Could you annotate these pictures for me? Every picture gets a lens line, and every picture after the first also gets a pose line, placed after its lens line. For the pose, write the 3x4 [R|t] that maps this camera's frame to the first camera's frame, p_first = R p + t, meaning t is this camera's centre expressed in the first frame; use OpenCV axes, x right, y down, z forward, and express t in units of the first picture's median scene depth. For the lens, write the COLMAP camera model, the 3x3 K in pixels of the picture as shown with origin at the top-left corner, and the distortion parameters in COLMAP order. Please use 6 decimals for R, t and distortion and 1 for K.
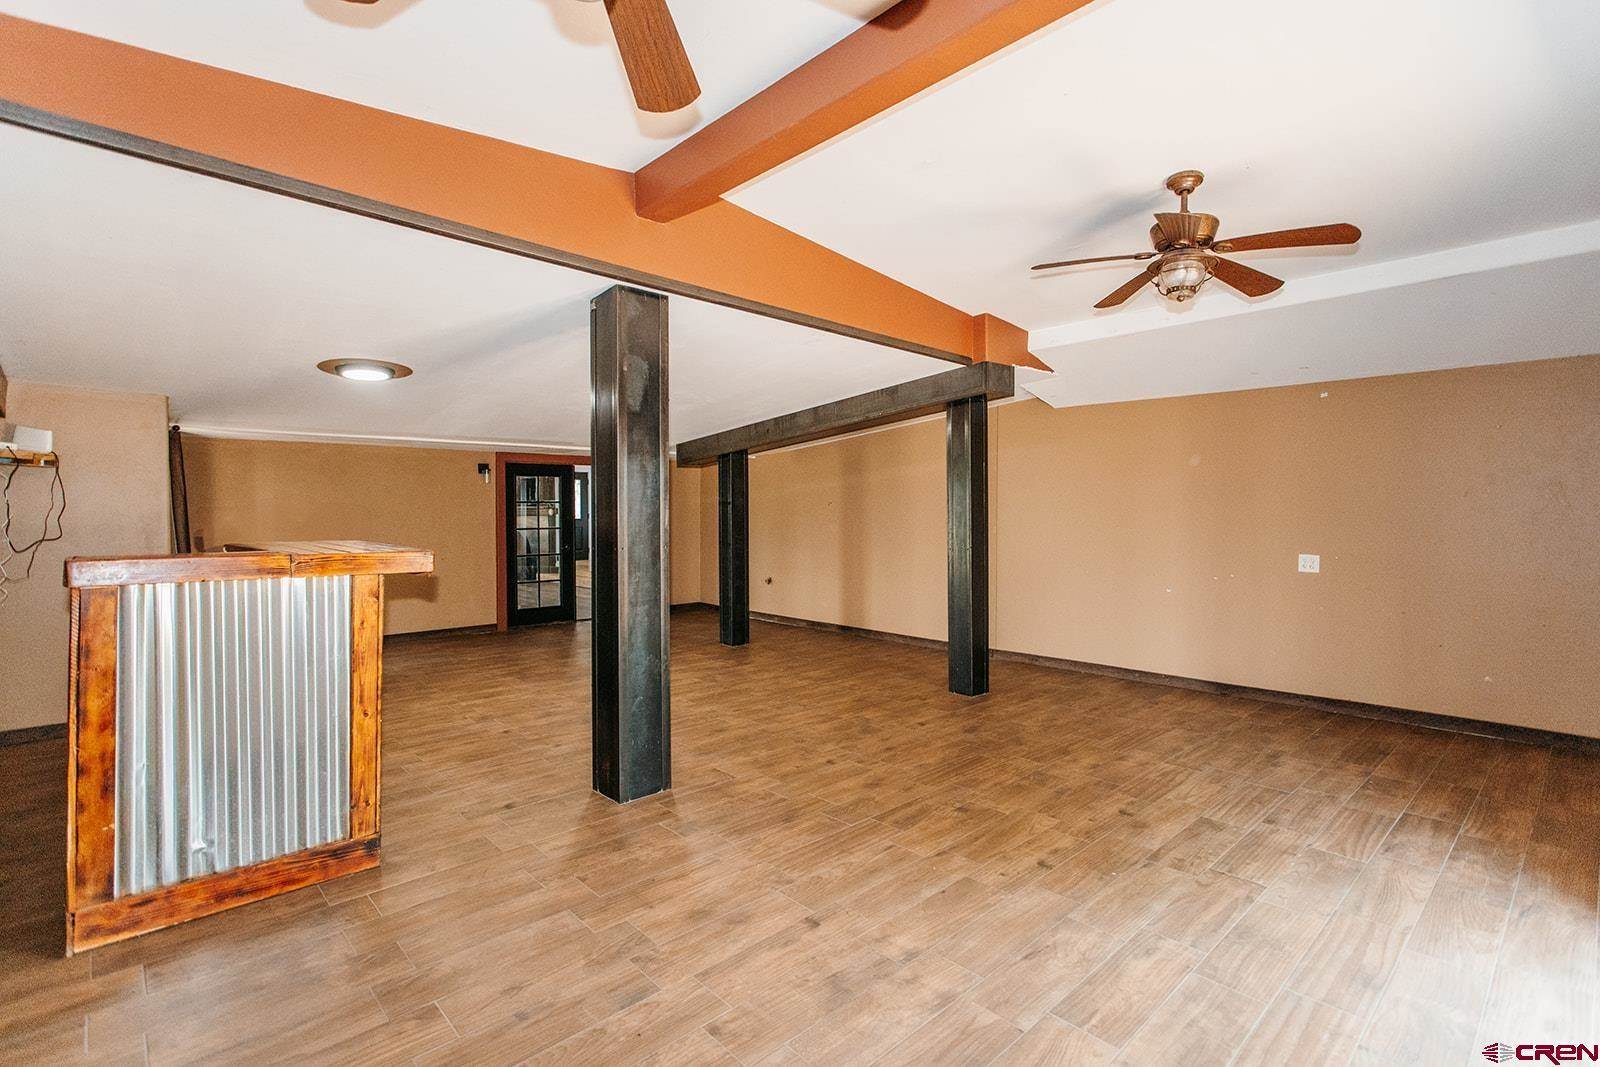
lens RADIAL K [[760.0, 0, 802.2], [0, 760.0, 514.5], [0, 0, 1]] dist [0.007274, -0.000059]
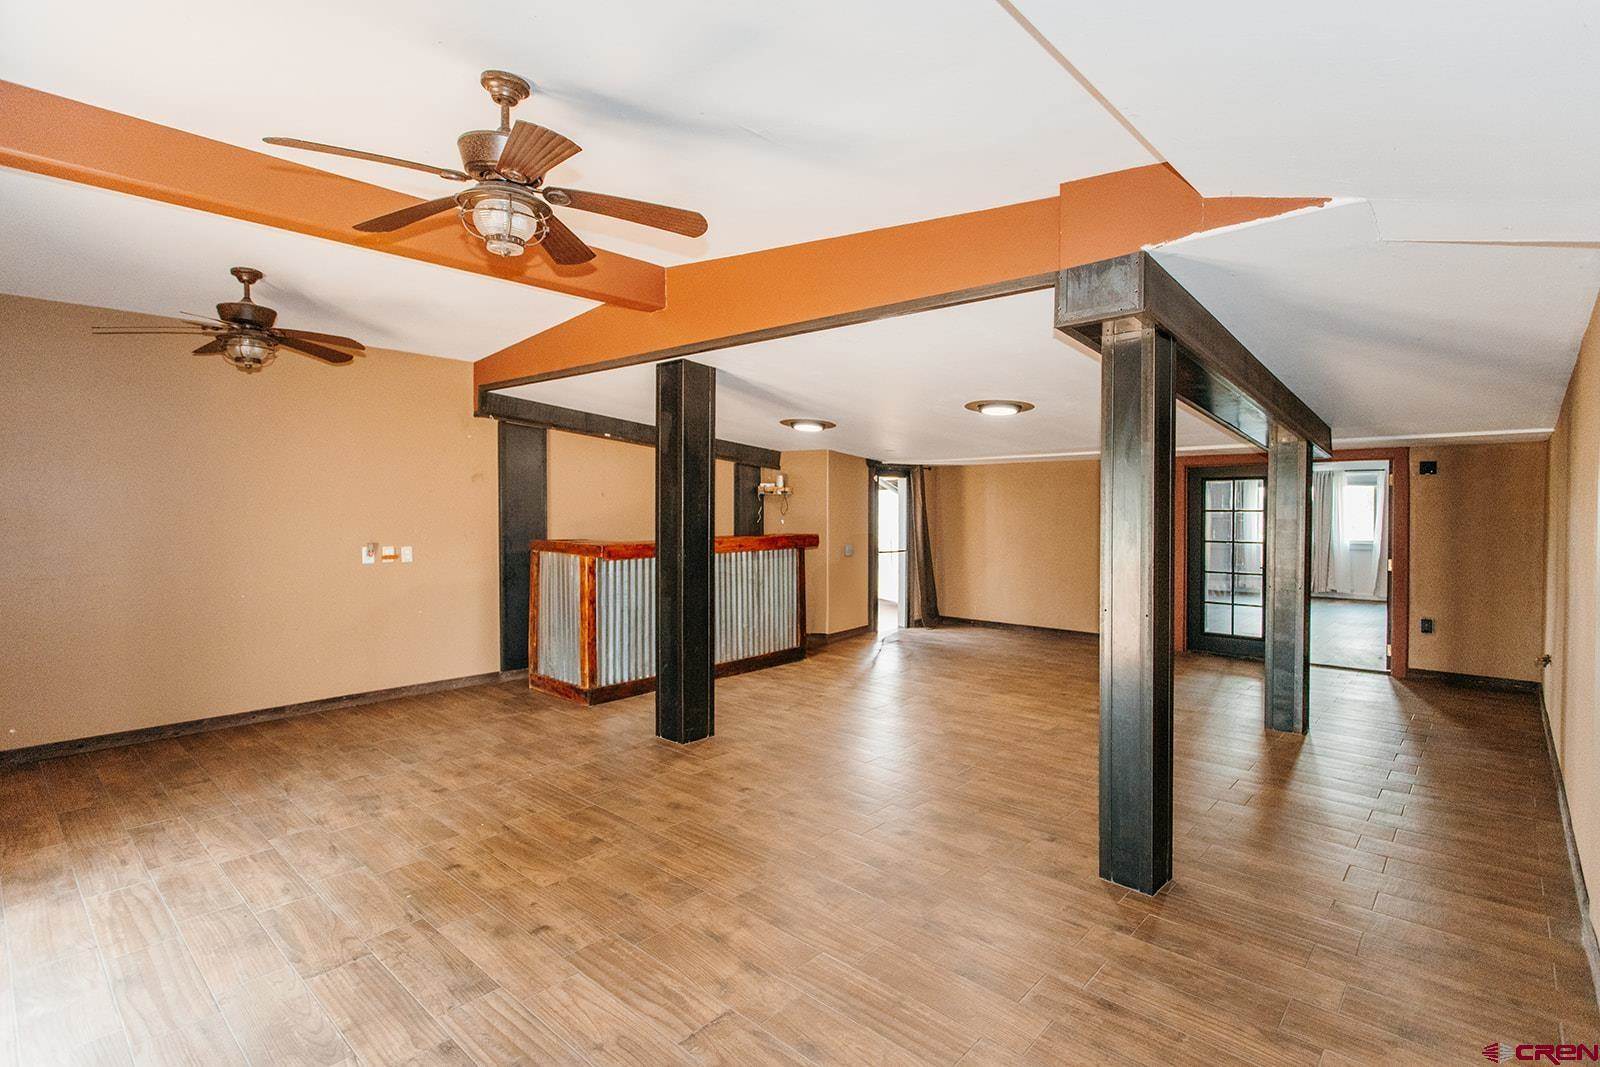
lens RADIAL K [[760.0, 0, 802.2], [0, 760.0, 514.5], [0, 0, 1]] dist [0.007274, -0.000059]
pose [[0.081353, 0.011282, -0.996621, 1.317031], [-0.007477, 0.999915, 0.010709, -0.048075], [0.996657, 0.006580, 0.081431, 1.294959]]
